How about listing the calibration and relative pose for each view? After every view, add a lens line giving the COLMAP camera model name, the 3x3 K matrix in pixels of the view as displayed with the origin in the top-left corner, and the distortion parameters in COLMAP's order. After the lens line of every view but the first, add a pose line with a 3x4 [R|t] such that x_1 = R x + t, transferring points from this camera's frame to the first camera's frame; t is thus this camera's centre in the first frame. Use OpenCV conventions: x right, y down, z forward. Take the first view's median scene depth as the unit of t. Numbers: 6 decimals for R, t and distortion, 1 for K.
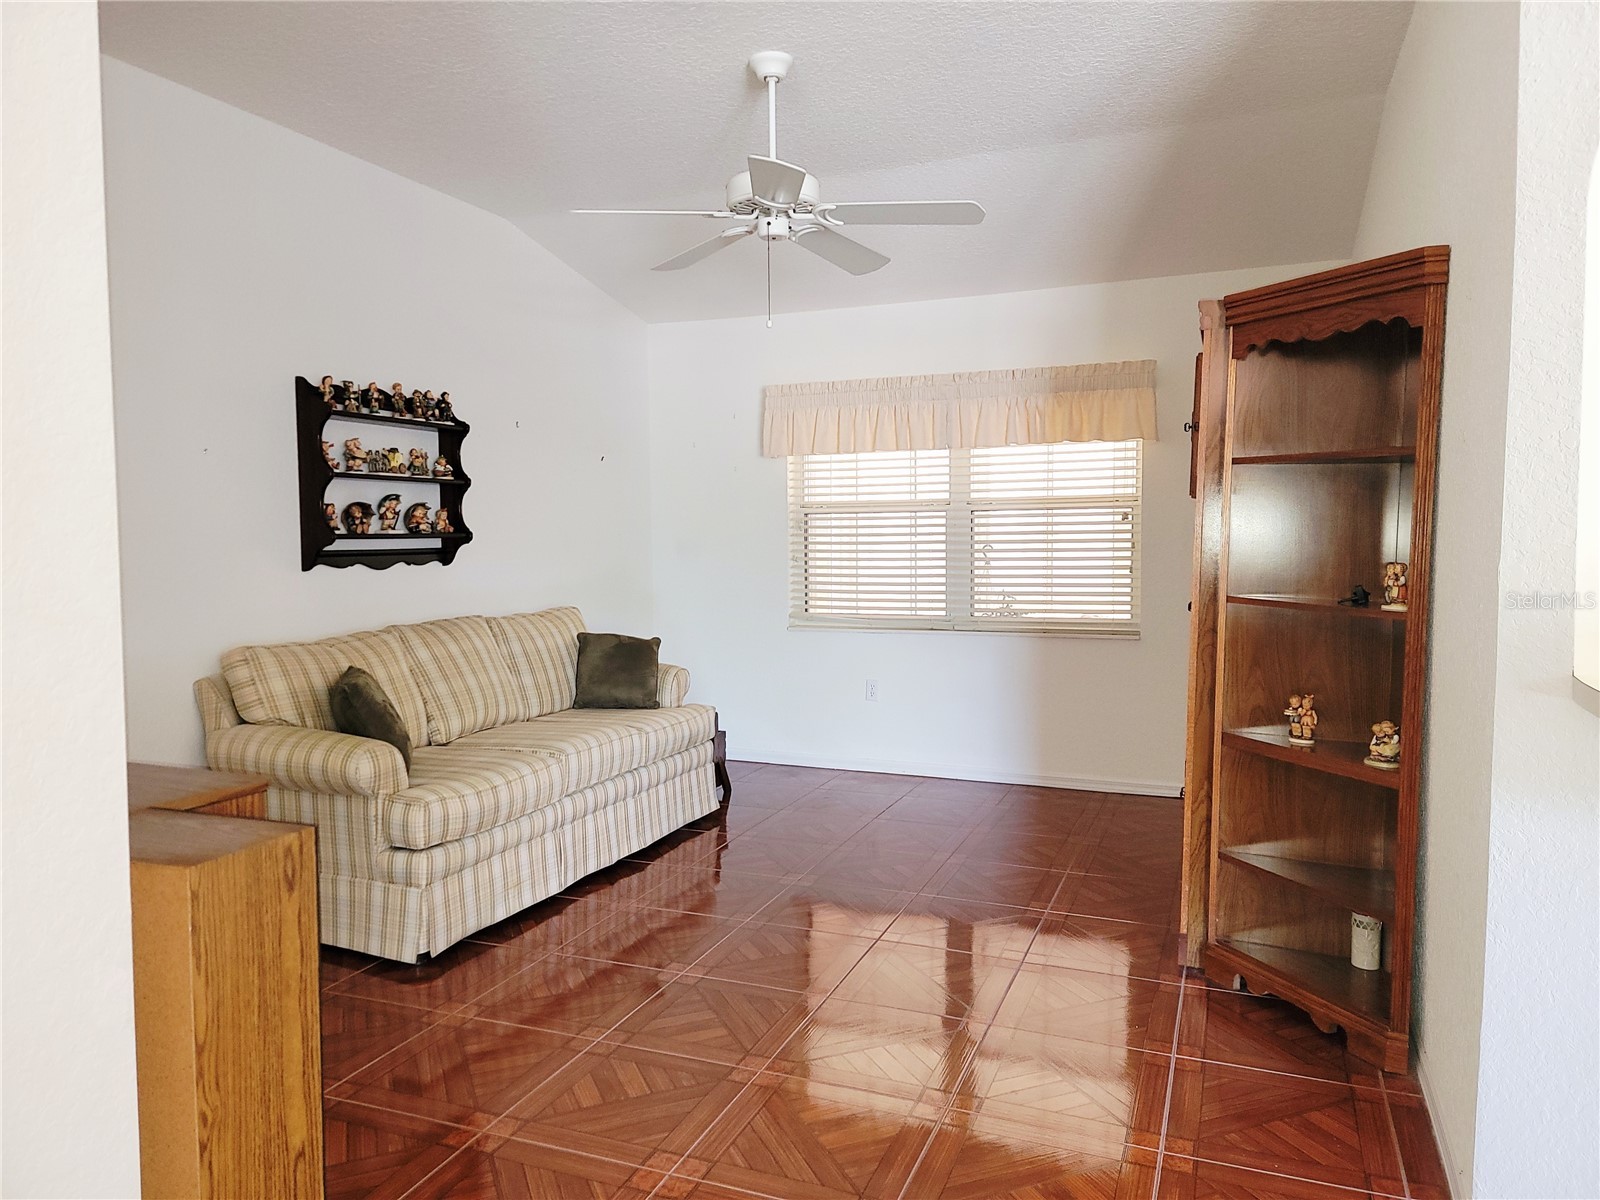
lens RADIAL K [[1104.3, 0, 797.2], [0, 1104.3, 592.2], [0, 0, 1]] dist [0.064992, -0.055431]
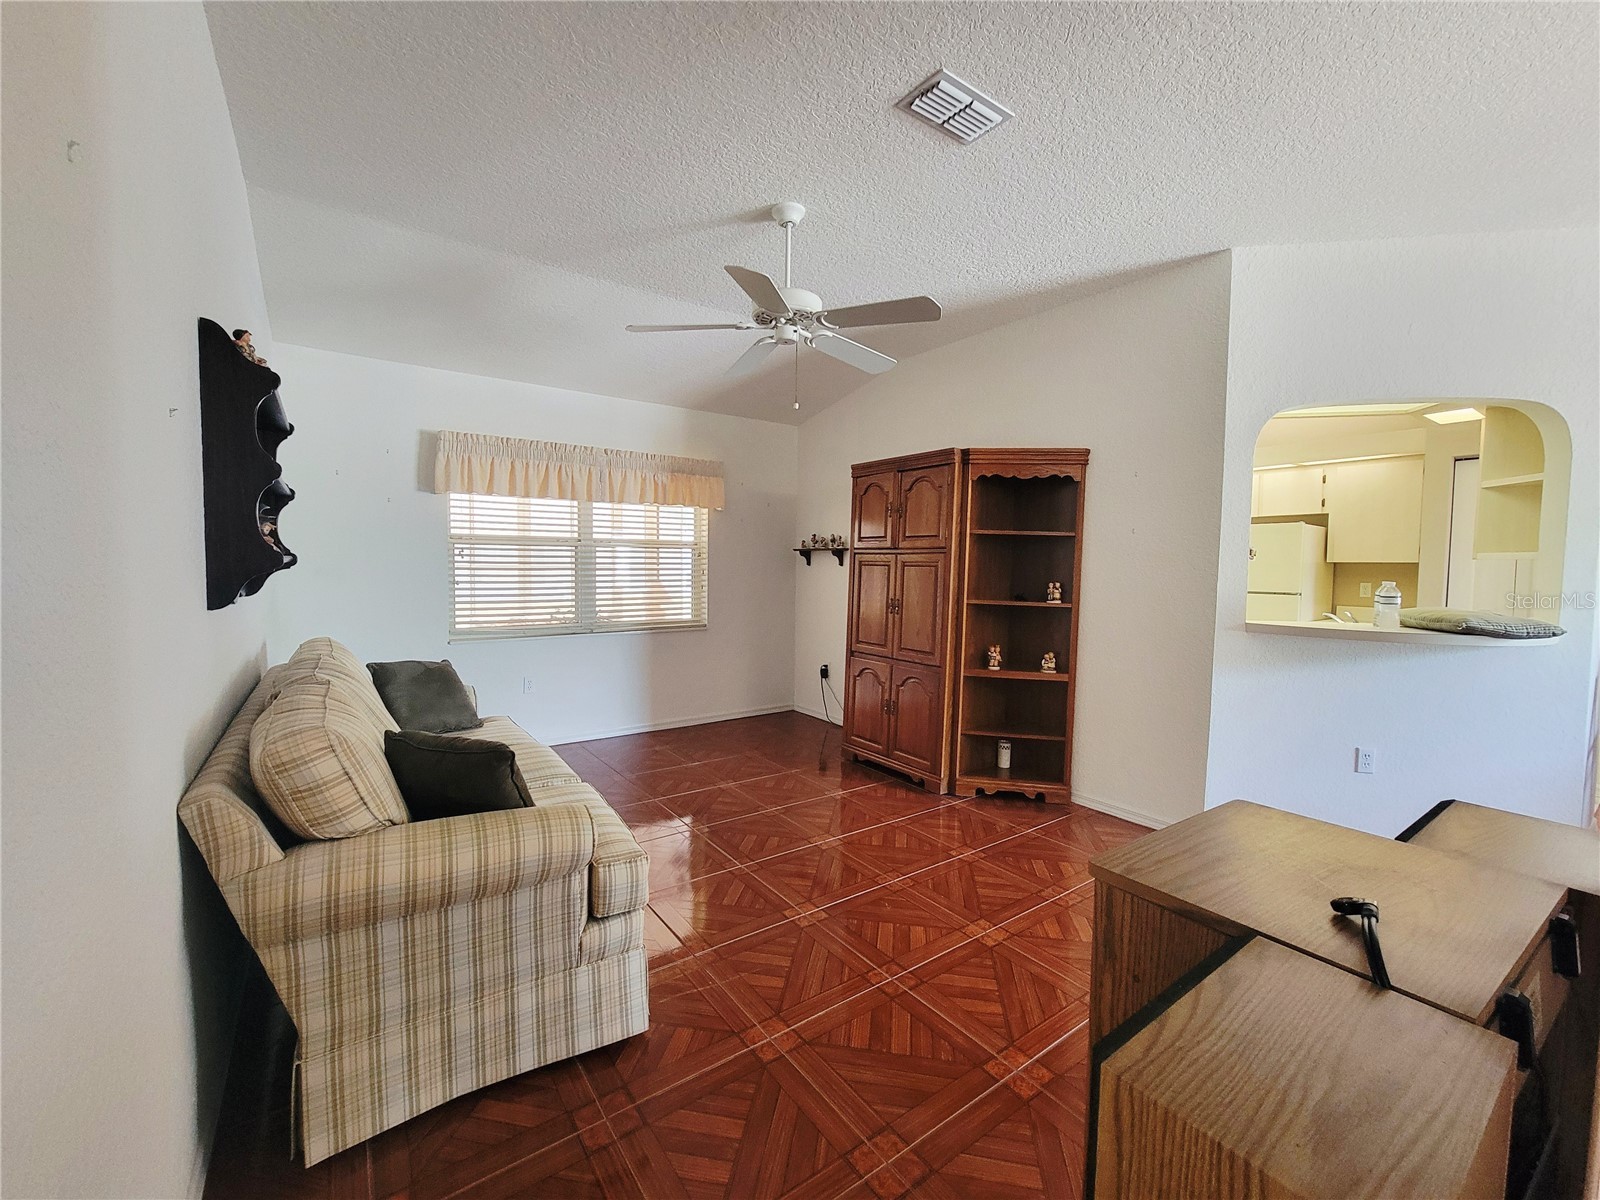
lens RADIAL K [[652.9, 0, 795.5], [0, 652.9, 600.3], [0, 0, 1]] dist [-0.009160, 0.000633]
pose [[0.537994, -0.033012, 0.842302, -0.663018], [0.029928, 0.999351, 0.020052, -0.024810], [-0.842417, 0.014421, 0.538633, 0.561536]]
